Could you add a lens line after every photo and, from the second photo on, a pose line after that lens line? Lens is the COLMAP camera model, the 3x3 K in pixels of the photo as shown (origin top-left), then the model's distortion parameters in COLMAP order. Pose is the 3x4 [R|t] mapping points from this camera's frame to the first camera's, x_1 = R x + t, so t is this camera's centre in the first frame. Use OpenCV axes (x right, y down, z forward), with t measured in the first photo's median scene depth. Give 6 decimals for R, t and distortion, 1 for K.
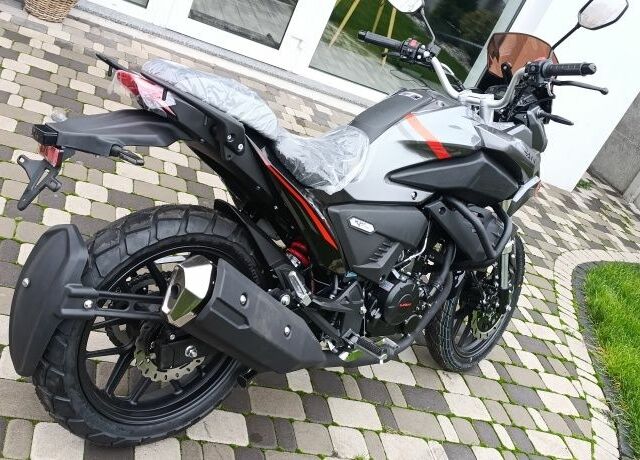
lens RADIAL K [[701.3, 0, 319.1], [0, 701.3, 229.9], [0, 0, 1]] dist [0.042097, 0.000000]
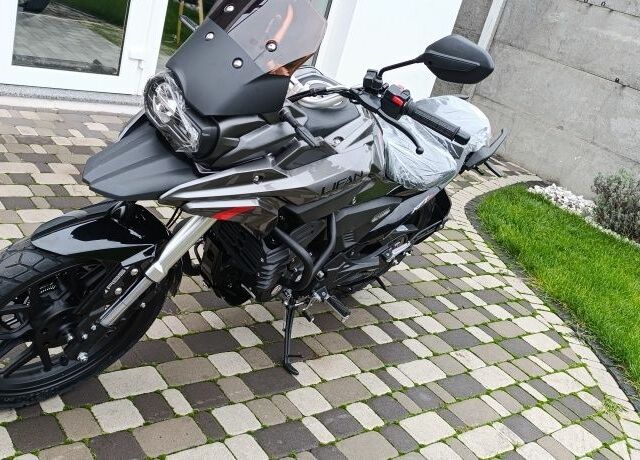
lens RADIAL K [[701.3, 0, 319.4], [0, 701.3, 229.5], [0, 0, 1]] dist [0.042097, 0.000000]
pose [[0.910280, -0.296578, 0.288847, -0.227500], [0.284216, 0.954996, 0.084873, -0.105859], [-0.301019, 0.004837, 0.953606, 0.065609]]
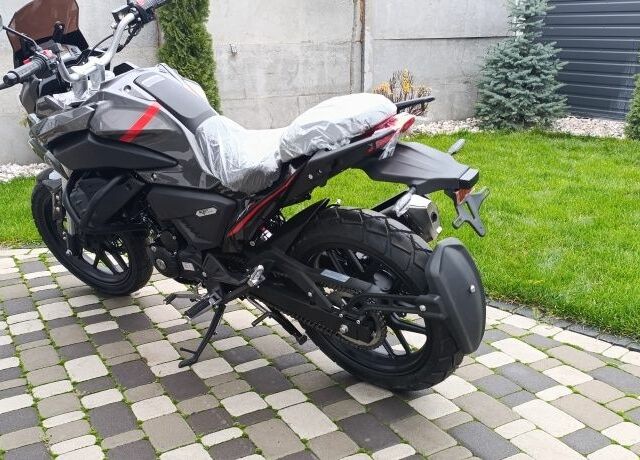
lens RADIAL K [[701.3, 0, 318.9], [0, 701.3, 232.8], [0, 0, 1]] dist [0.042097, 0.000000]
pose [[-0.257039, -0.638831, 0.725139, -0.594444], [0.371861, 0.627195, 0.684358, -0.475834], [-0.891992, 0.445557, 0.076343, 0.549216]]
